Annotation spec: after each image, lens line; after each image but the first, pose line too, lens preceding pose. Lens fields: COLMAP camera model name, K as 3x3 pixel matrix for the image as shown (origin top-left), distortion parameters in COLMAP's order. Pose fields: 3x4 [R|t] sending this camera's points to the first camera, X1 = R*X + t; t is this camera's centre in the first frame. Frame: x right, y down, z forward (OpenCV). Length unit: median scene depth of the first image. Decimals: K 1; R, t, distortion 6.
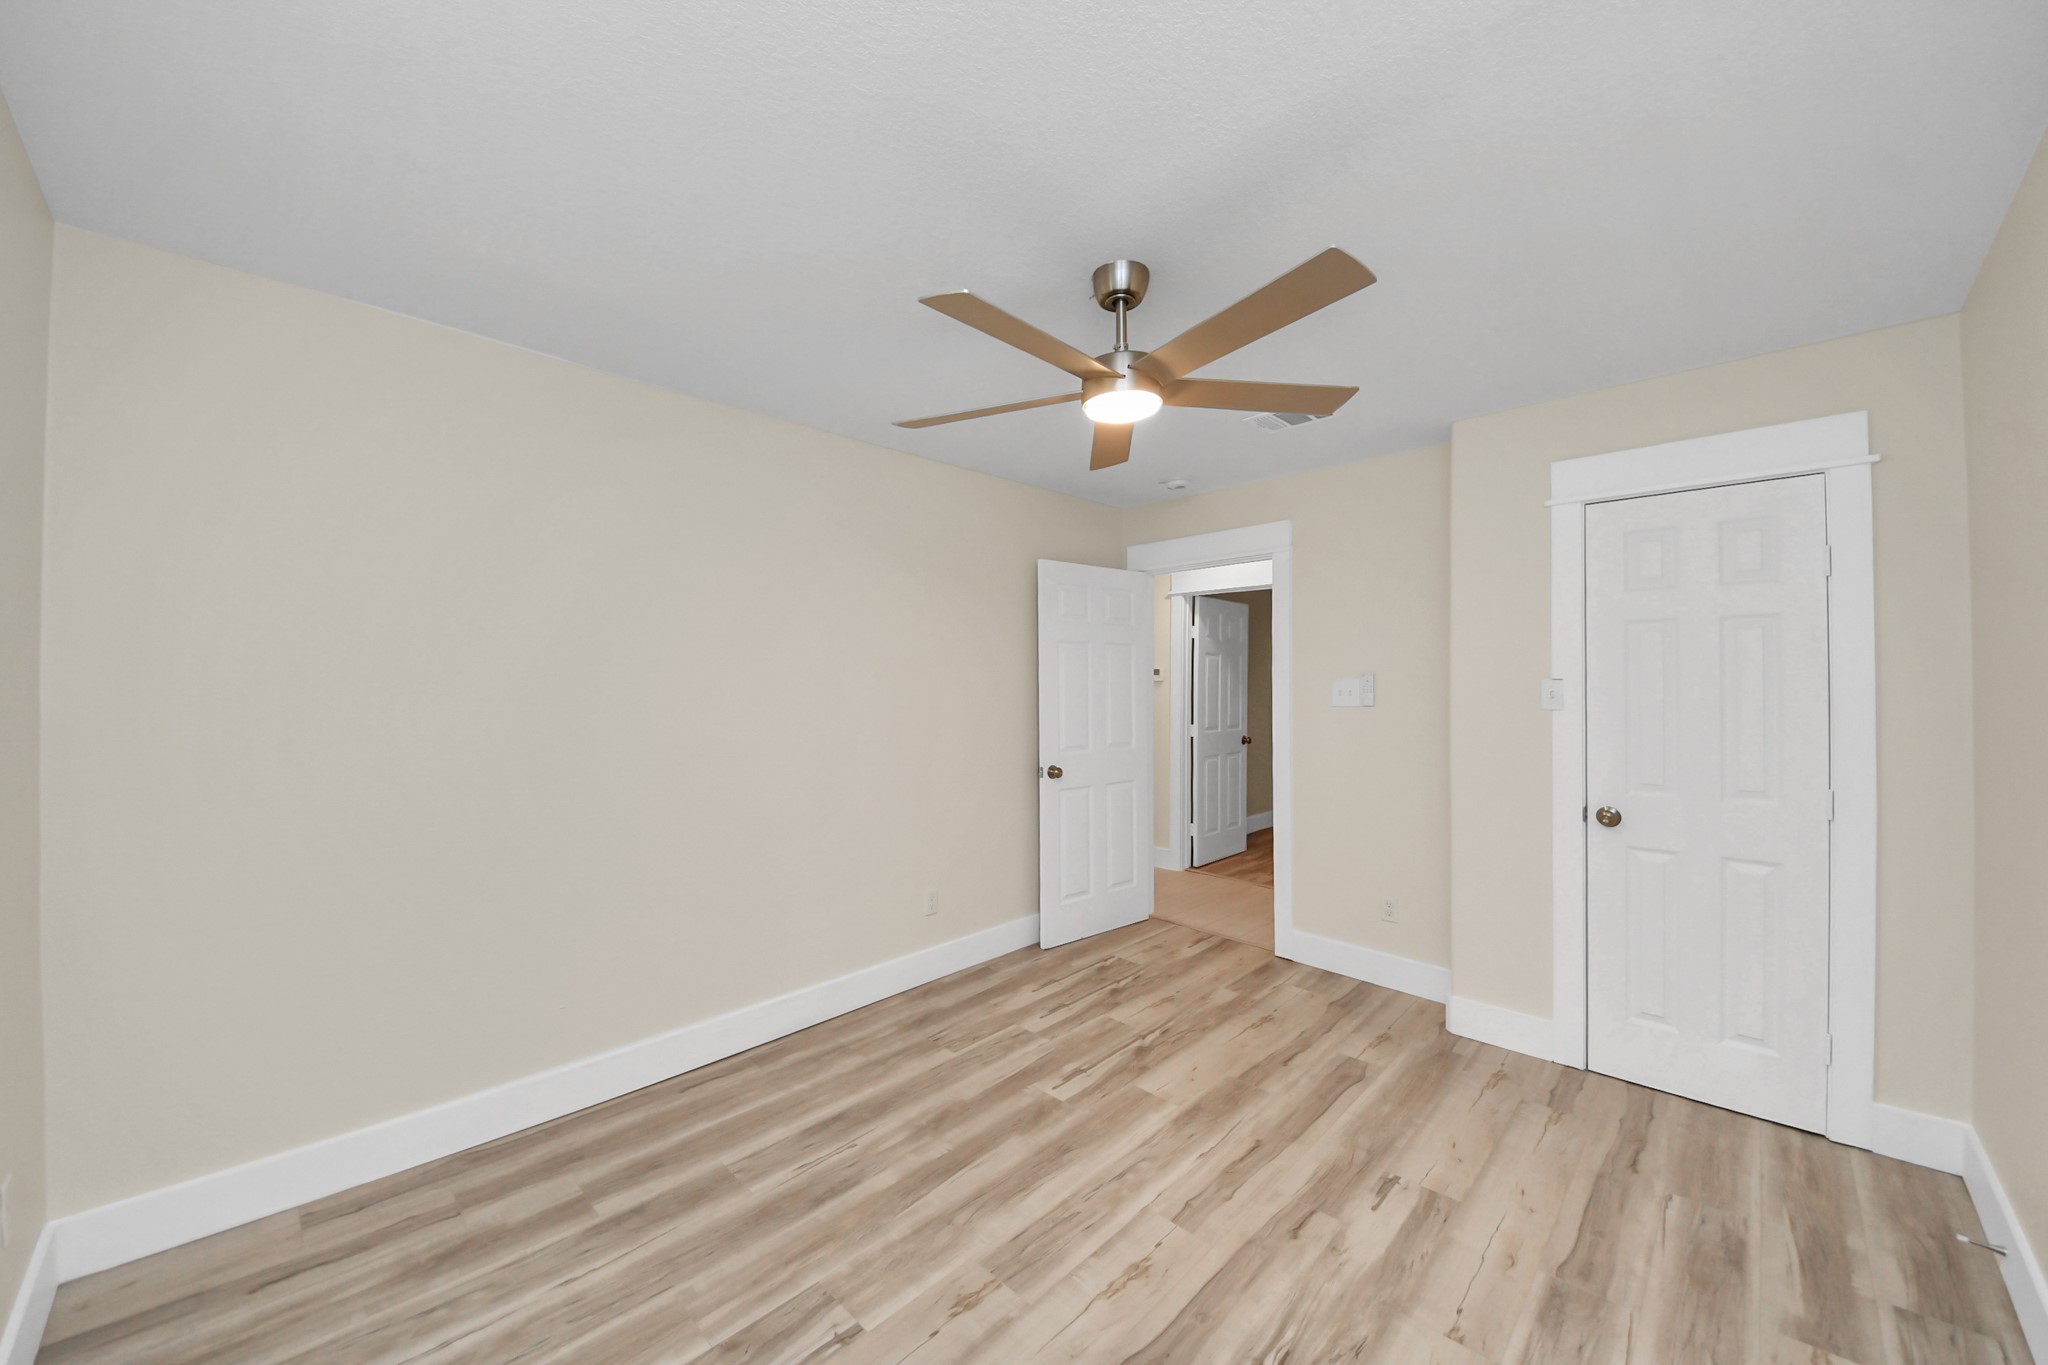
lens RADIAL K [[720.8, 0, 1019.7], [0, 720.8, 696.2], [0, 0, 1]] dist [0.029273, -0.018185]
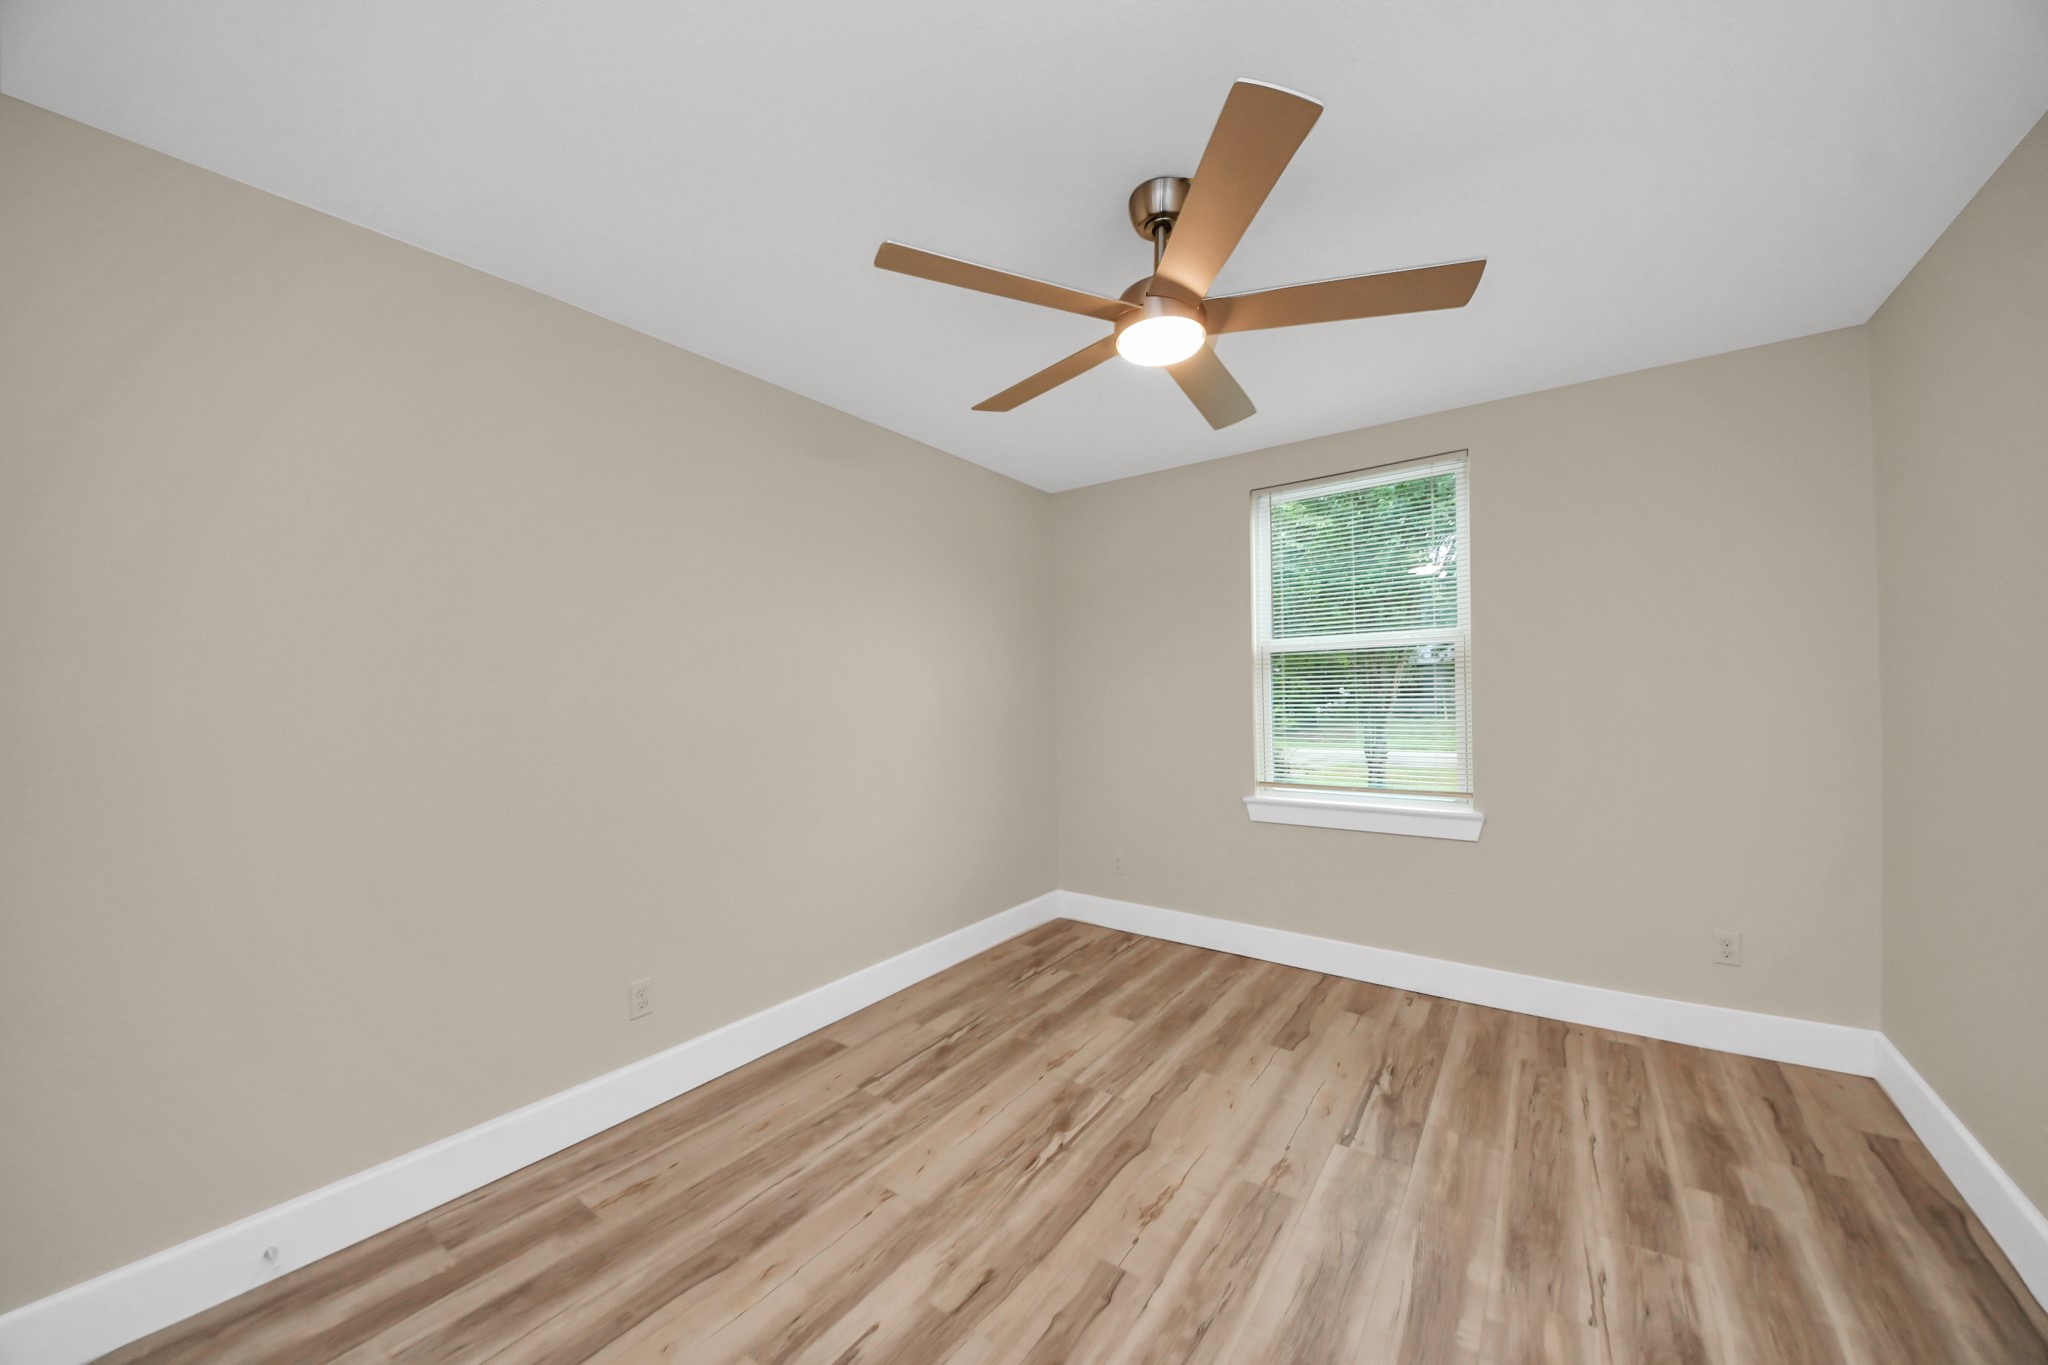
lens RADIAL K [[720.8, 0, 1019.7], [0, 720.8, 696.2], [0, 0, 1]] dist [0.029273, -0.018185]
pose [[-0.988780, 0.012760, -0.148836, 0.485125], [0.010041, 0.999769, 0.019009, 0.021306], [0.149044, 0.017301, -0.988679, 1.956575]]
